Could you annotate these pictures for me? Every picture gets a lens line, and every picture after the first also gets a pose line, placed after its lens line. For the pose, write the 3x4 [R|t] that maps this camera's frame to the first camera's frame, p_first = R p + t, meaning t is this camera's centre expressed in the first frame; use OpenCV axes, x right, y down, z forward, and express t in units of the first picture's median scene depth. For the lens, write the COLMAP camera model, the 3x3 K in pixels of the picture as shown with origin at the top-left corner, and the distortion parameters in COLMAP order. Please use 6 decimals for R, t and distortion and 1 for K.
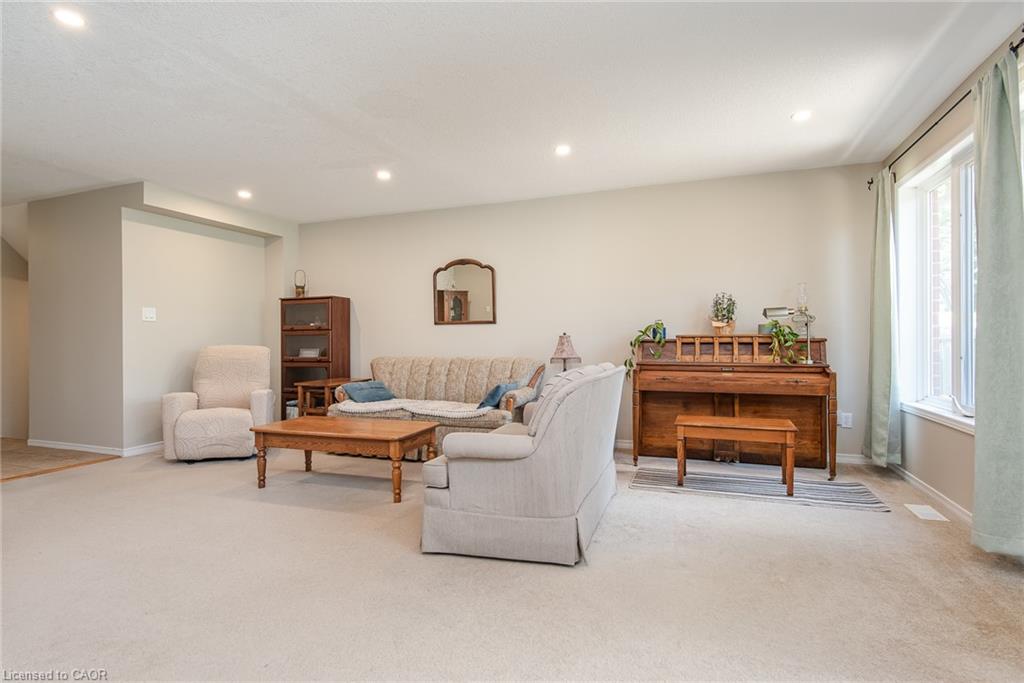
lens RADIAL K [[512.7, 0, 507.3], [0, 512.7, 334.0], [0, 0, 1]] dist [-0.007486, 0.000421]
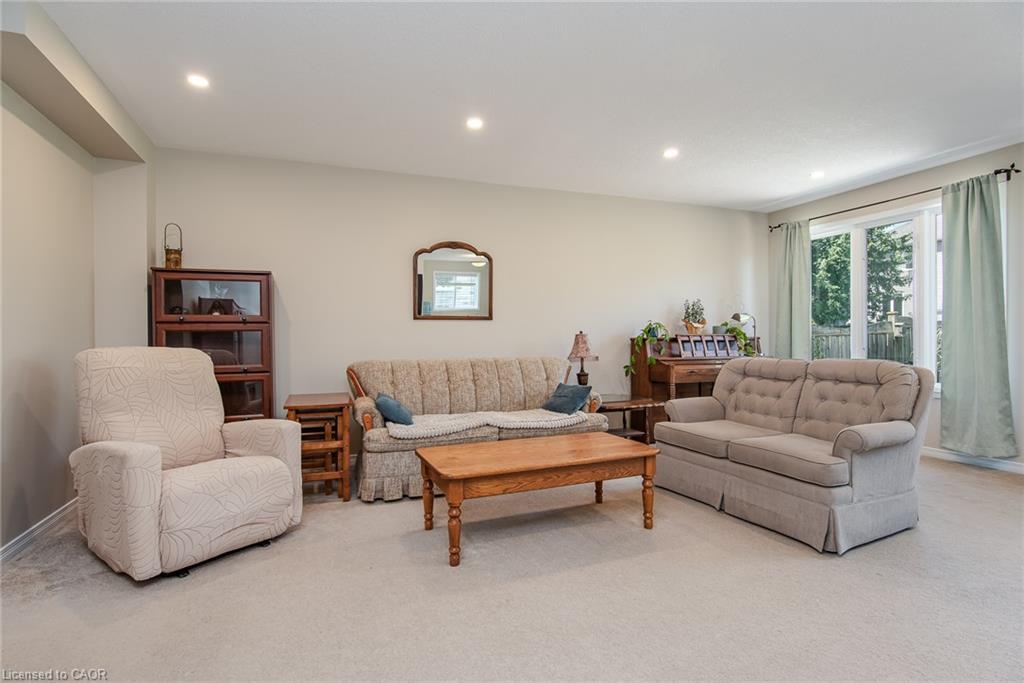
lens RADIAL K [[512.7, 0, 514.6], [0, 512.7, 339.7], [0, 0, 1]] dist [-0.007486, 0.000421]
pose [[0.740333, 0.001328, 0.672240, -0.633849], [-0.004973, 0.999982, 0.003501, 0.011059], [-0.672222, -0.005935, 0.740325, 0.349731]]
